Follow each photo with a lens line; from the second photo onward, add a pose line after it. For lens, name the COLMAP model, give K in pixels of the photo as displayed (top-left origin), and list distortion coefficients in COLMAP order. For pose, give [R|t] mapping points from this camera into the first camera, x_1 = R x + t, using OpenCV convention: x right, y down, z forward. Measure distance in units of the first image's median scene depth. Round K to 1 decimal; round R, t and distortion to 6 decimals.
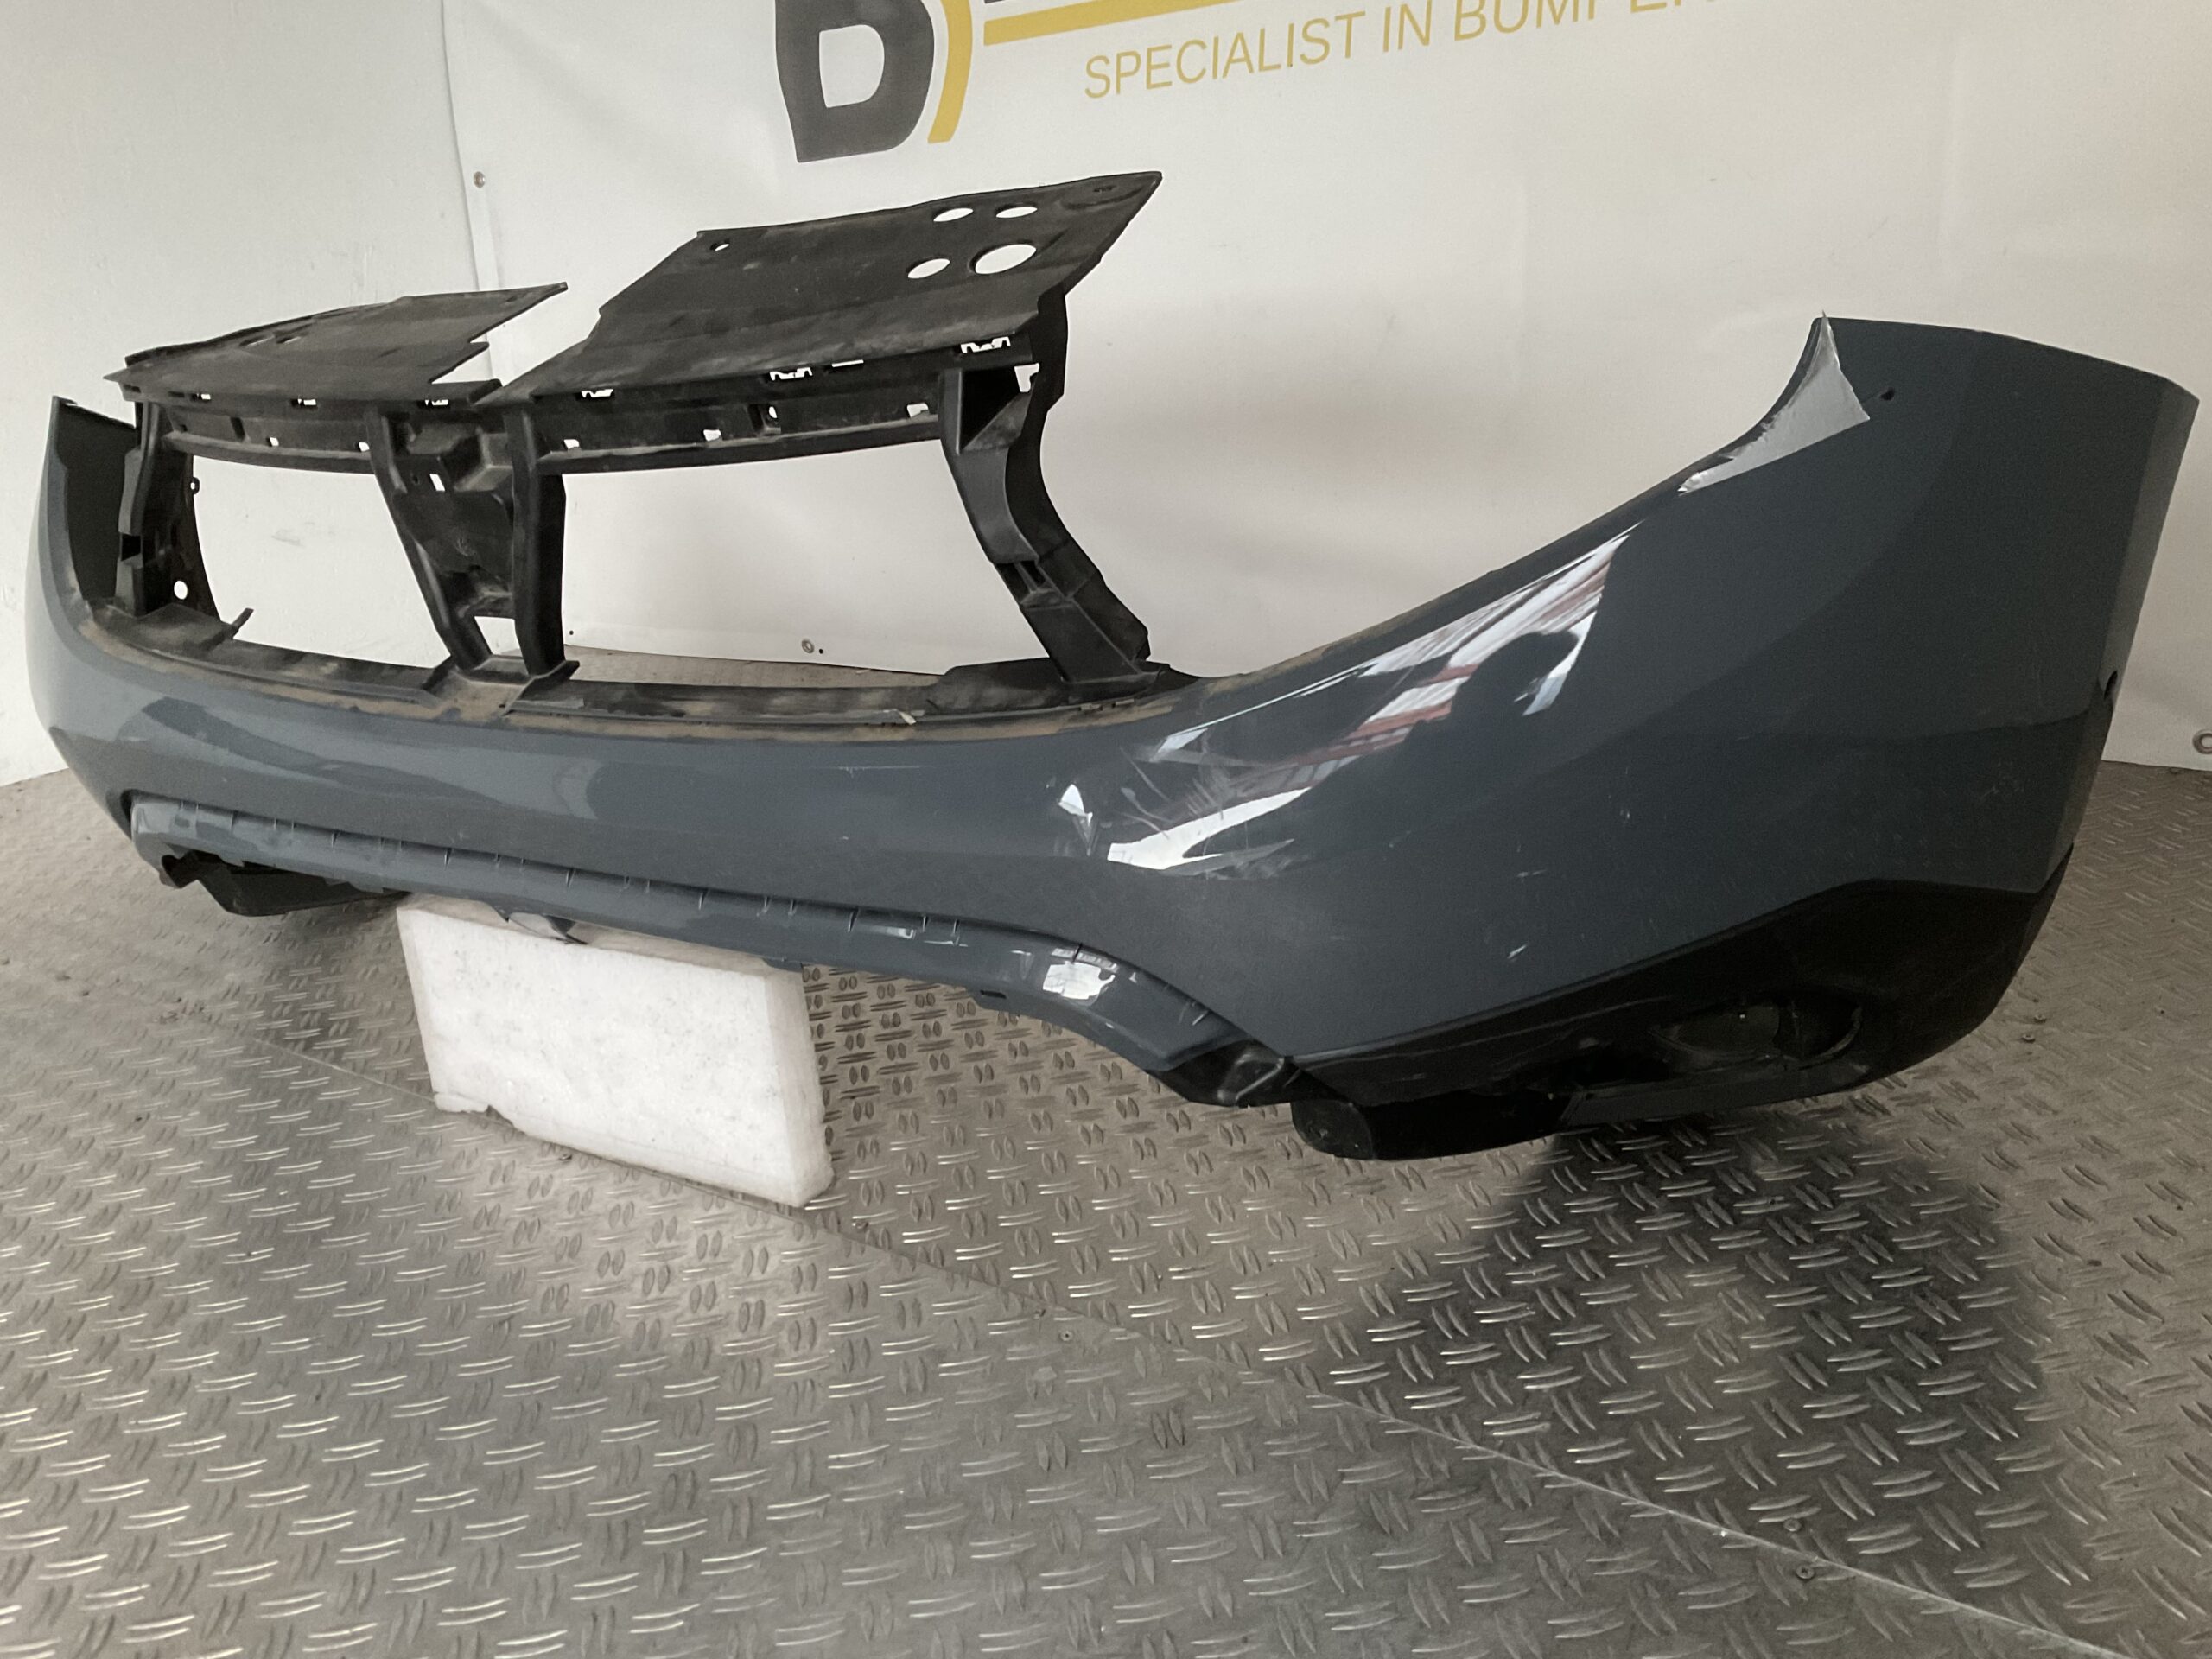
lens RADIAL K [[1813.0, 0, 1101.4], [0, 1813.0, 848.0], [0, 0, 1]] dist [0.014265, -0.025236]
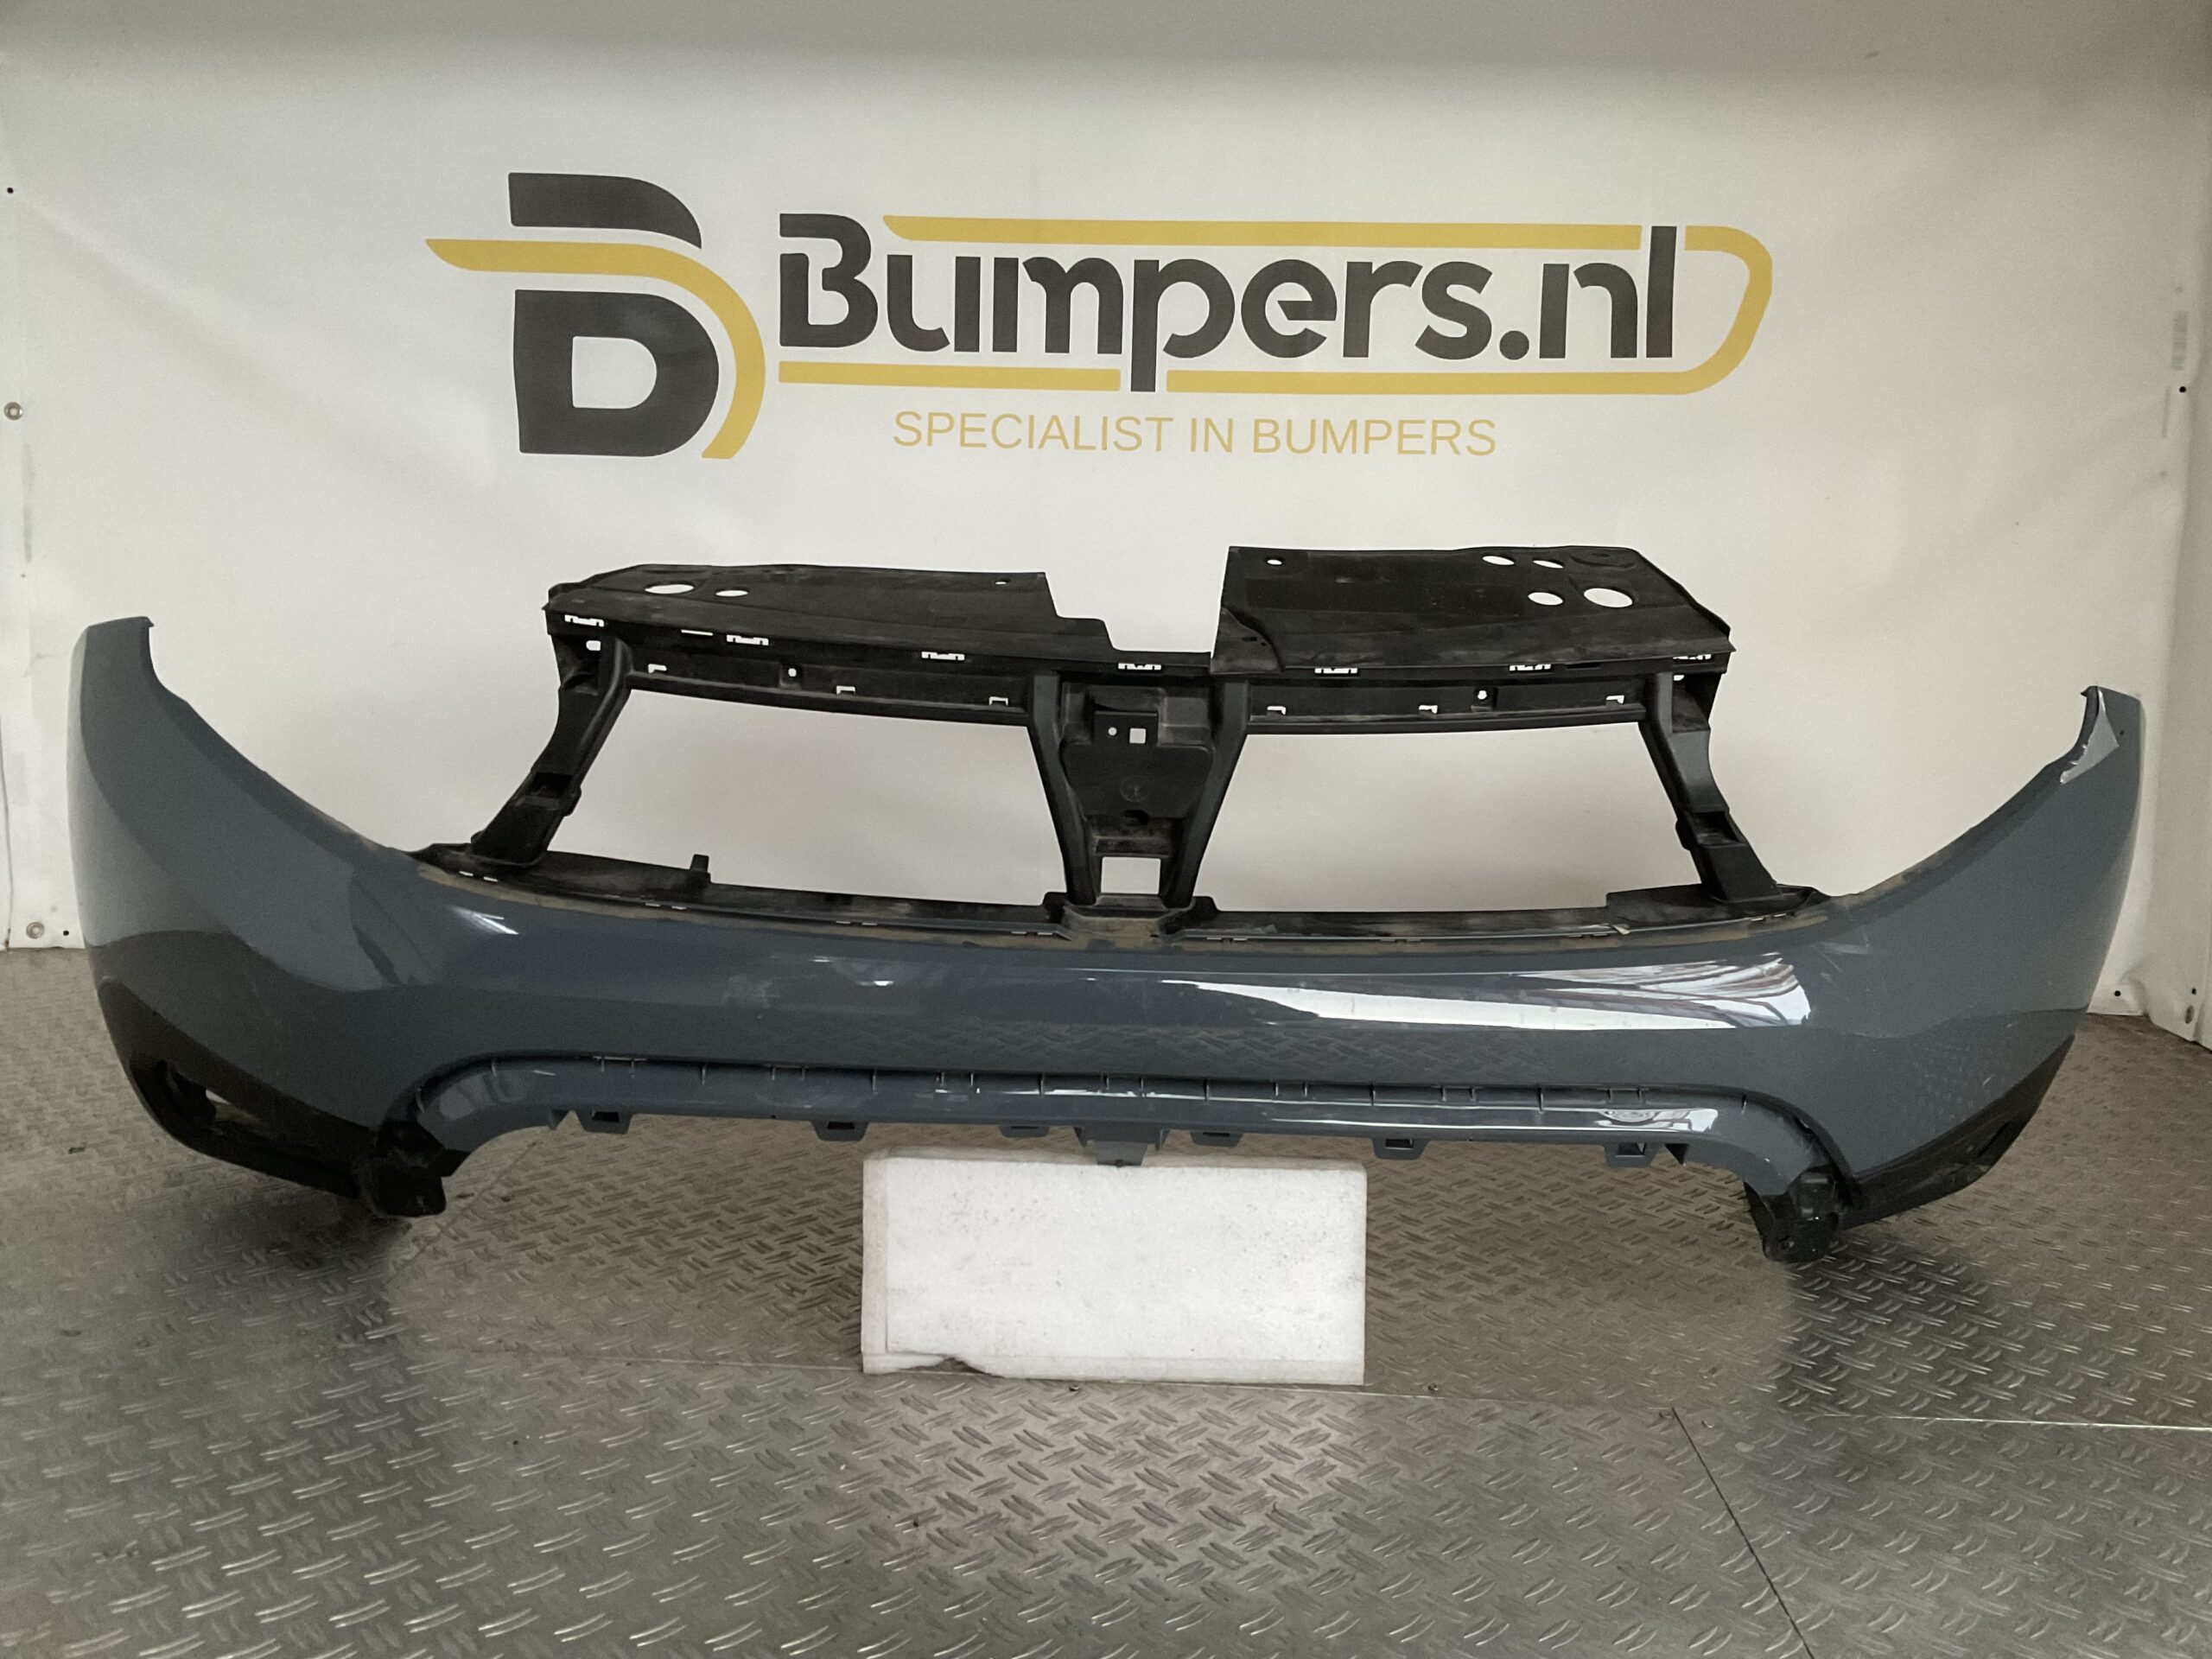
lens RADIAL K [[1813.0, 0, 1116.5], [0, 1813.0, 816.9], [0, 0, 1]] dist [0.014265, -0.025236]
pose [[0.827768, 0.034311, 0.560020, -0.830760], [0.079411, 0.980916, -0.177475, 0.036986], [-0.555422, 0.191380, 0.809247, 0.096684]]
